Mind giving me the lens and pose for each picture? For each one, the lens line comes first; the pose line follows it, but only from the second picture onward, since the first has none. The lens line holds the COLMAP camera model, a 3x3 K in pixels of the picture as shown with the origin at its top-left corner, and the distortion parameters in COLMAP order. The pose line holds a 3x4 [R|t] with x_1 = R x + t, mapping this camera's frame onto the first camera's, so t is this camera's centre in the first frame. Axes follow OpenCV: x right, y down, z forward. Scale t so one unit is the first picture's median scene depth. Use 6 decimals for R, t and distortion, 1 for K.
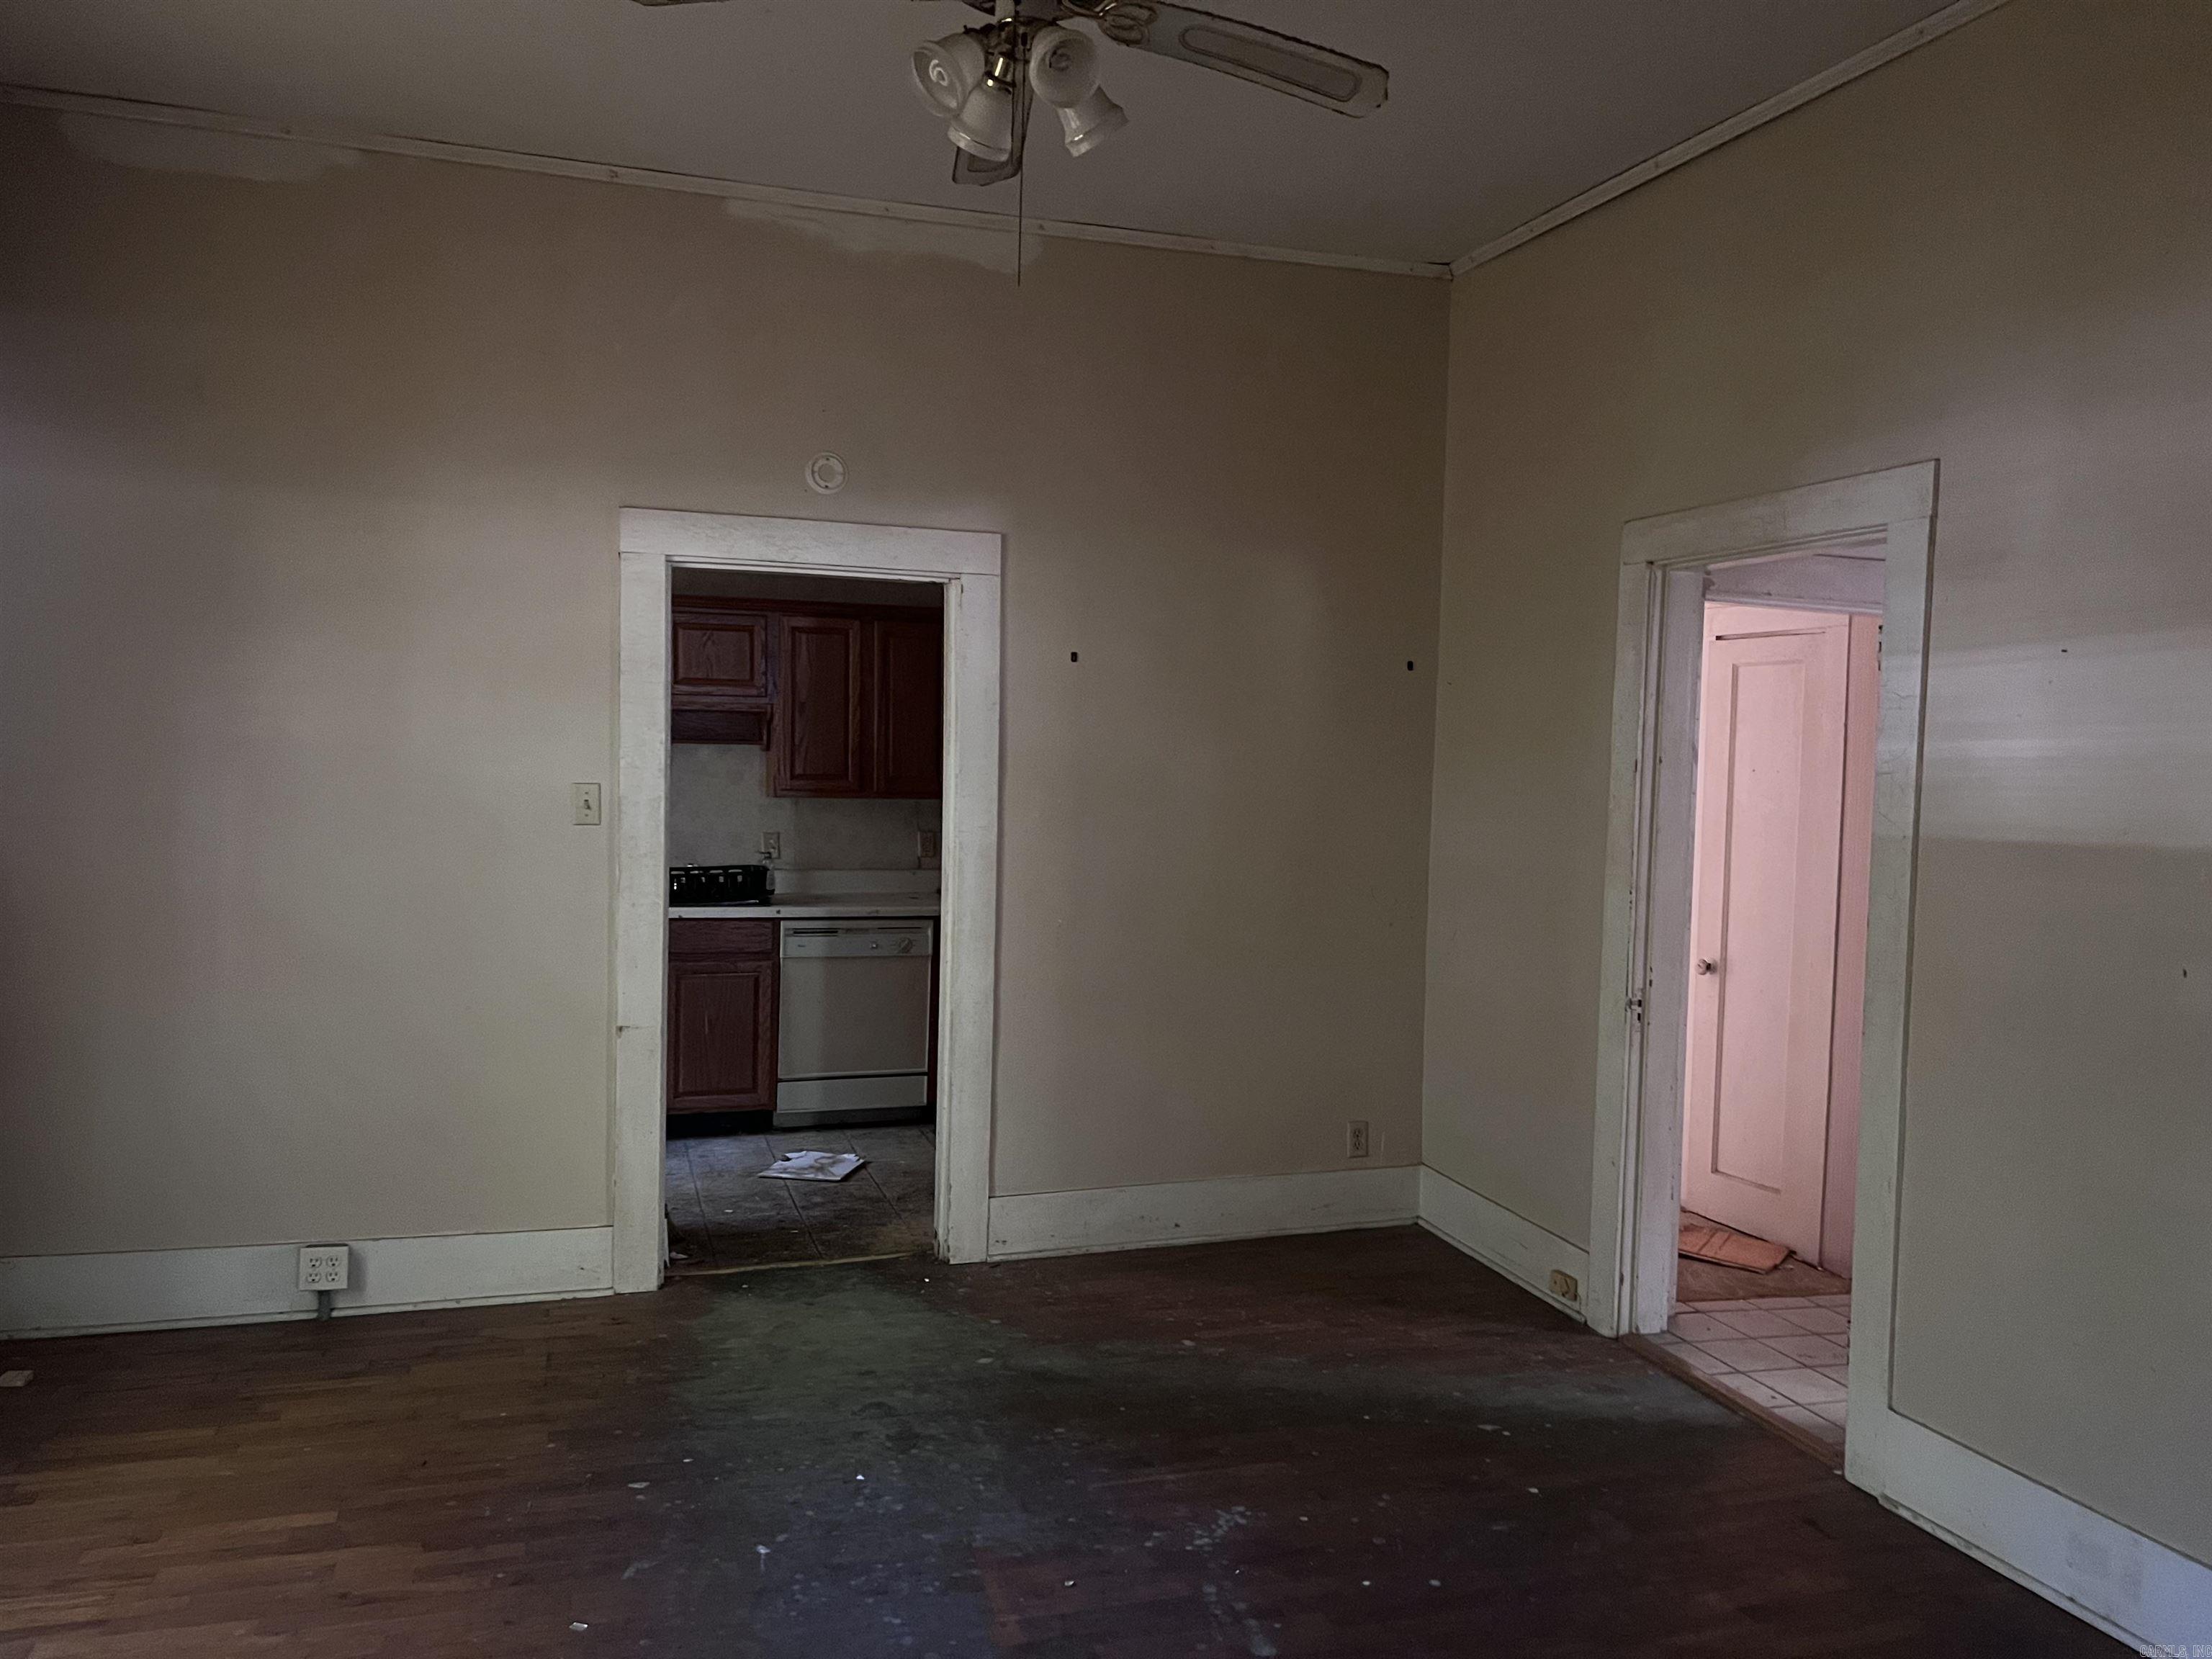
lens RADIAL K [[1608.9, 0, 1093.1], [0, 1608.9, 829.0], [0, 0, 1]] dist [0.012278, -0.003666]
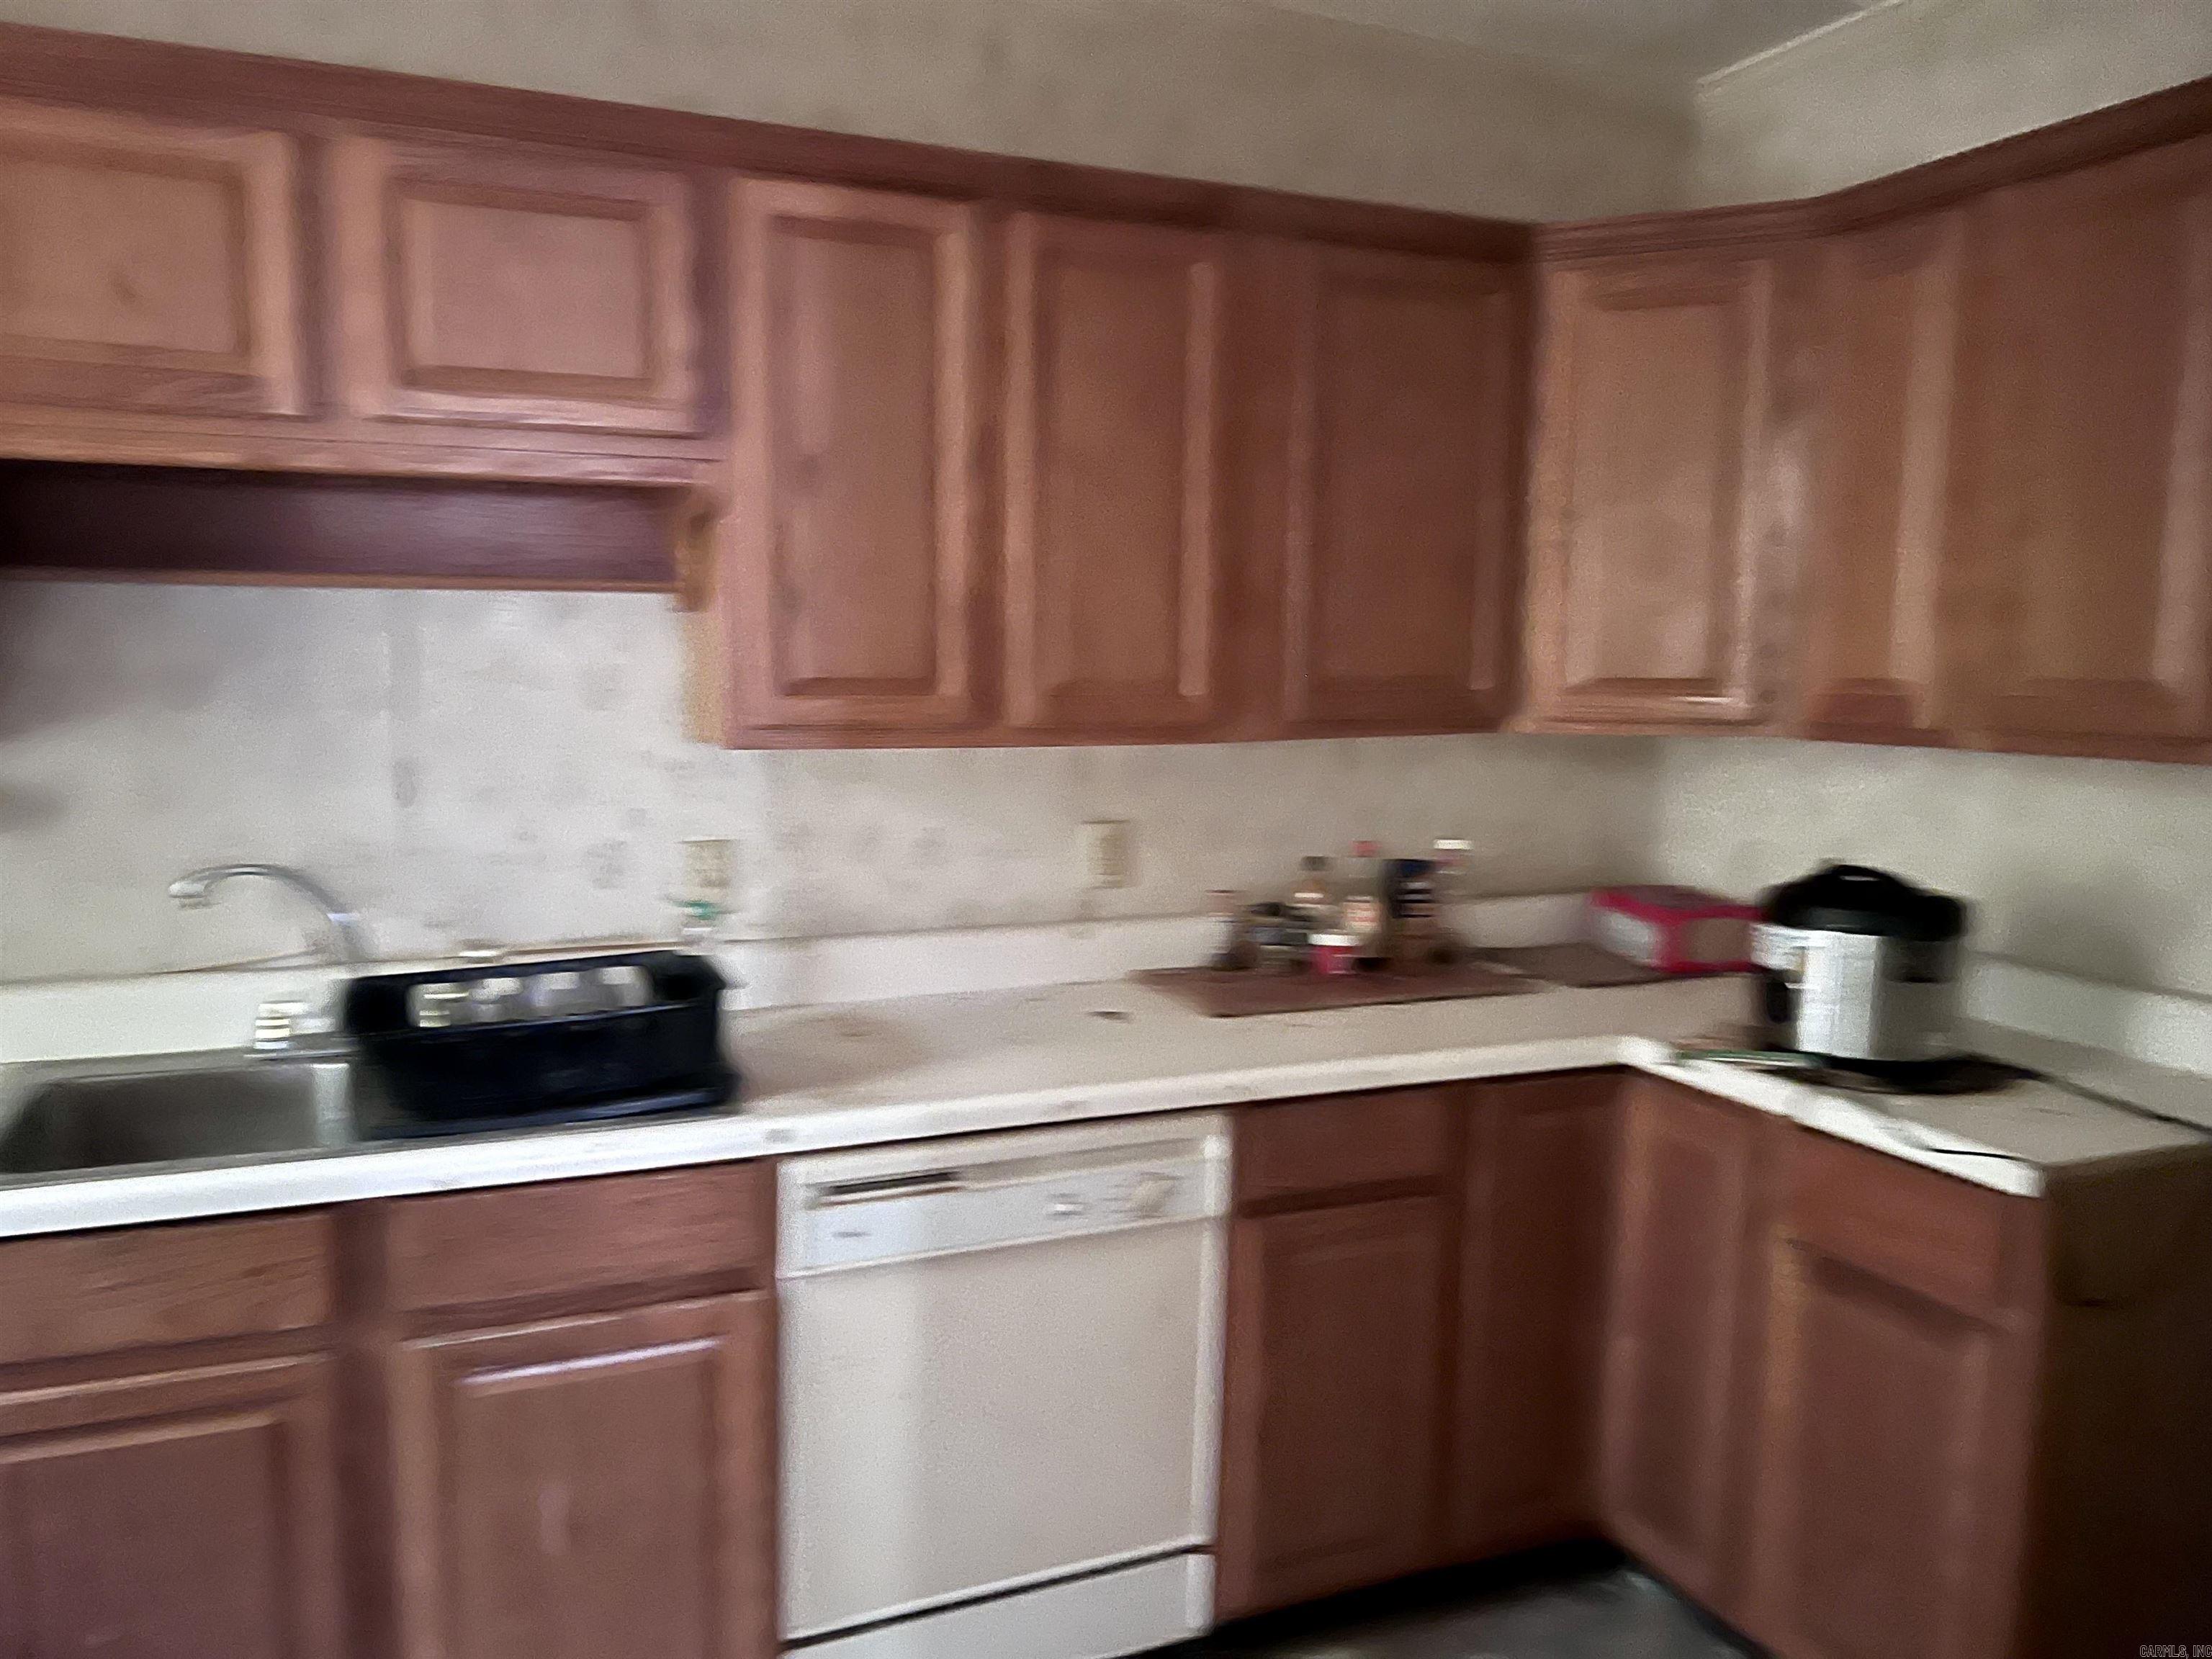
lens RADIAL K [[1608.9, 0, 1046.1], [0, 1608.9, 864.0], [0, 0, 1]] dist [0.012278, -0.003666]
pose [[0.995969, -0.017540, 0.087964, -0.164346], [0.009900, 0.996198, 0.086555, -0.024324], [-0.089148, -0.085335, 0.992356, 0.671014]]
